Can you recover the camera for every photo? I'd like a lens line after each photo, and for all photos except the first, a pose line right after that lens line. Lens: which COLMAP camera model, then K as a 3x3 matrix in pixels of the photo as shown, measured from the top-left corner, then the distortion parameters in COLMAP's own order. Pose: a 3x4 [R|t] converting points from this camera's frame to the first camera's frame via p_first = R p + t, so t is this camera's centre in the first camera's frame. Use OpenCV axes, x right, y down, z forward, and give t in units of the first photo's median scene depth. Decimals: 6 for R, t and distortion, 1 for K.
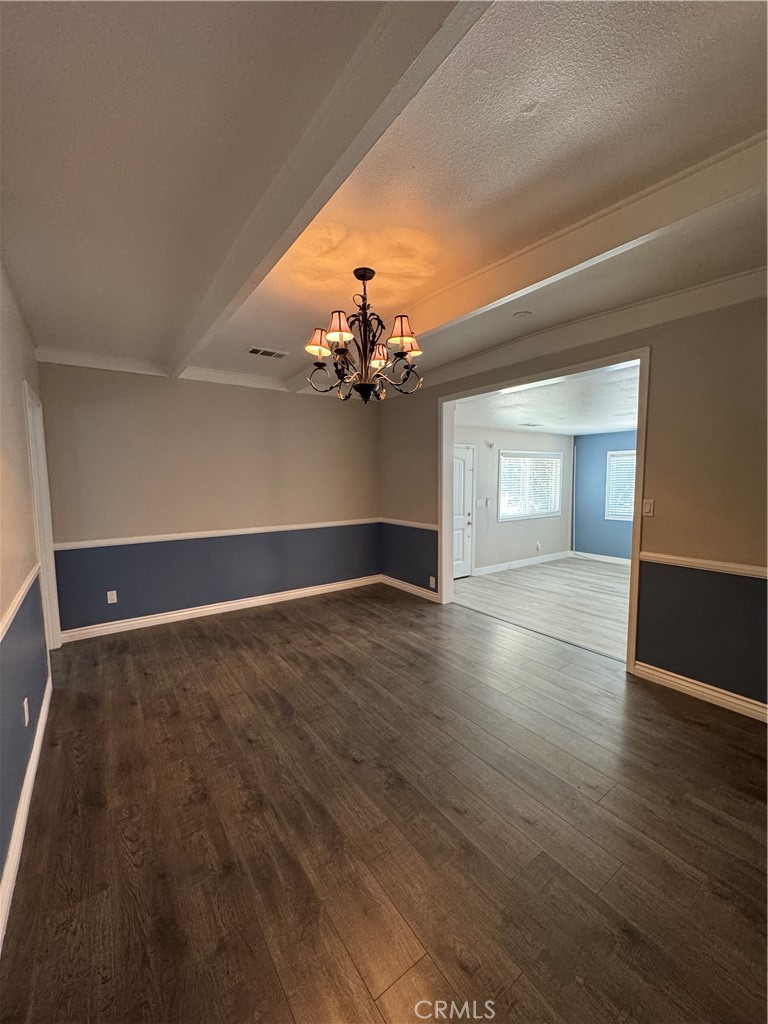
lens RADIAL K [[406.1, 0, 384.4], [0, 406.1, 512.0], [0, 0, 1]] dist [-0.001265, 0.000200]
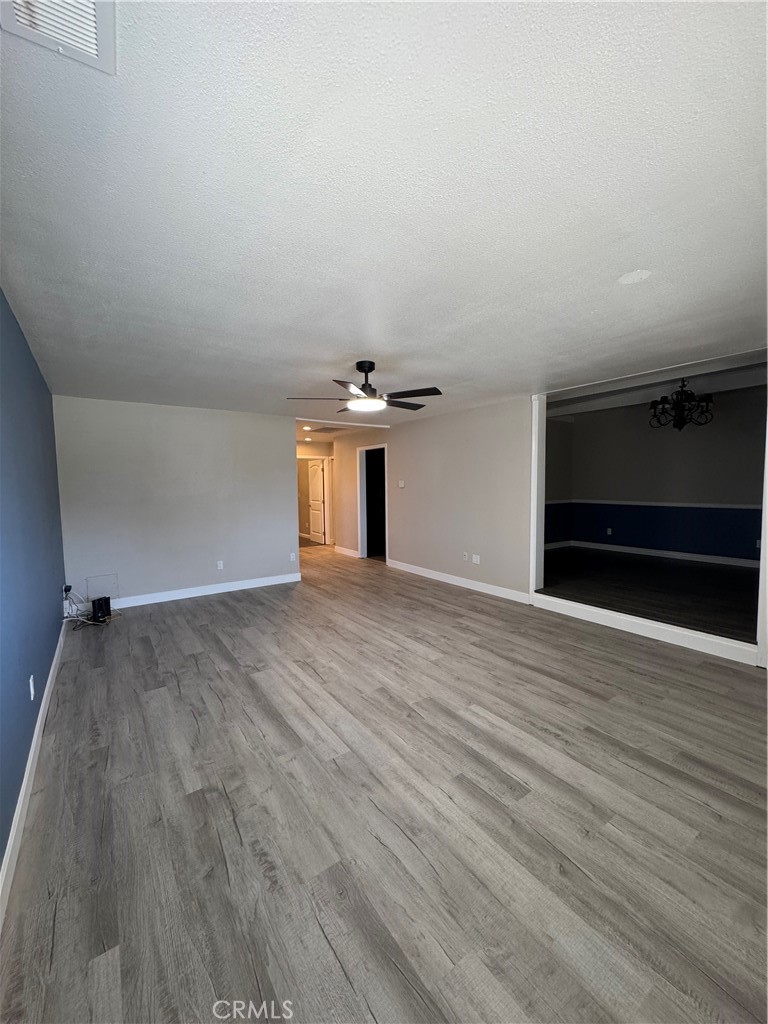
lens RADIAL K [[406.1, 0, 386.1], [0, 406.1, 509.8], [0, 0, 1]] dist [-0.001265, 0.000200]
pose [[-0.999724, 0.022397, -0.007022, 0.566138], [0.021087, 0.988391, 0.150459, -0.078744], [0.010310, 0.150269, -0.988591, 1.177767]]
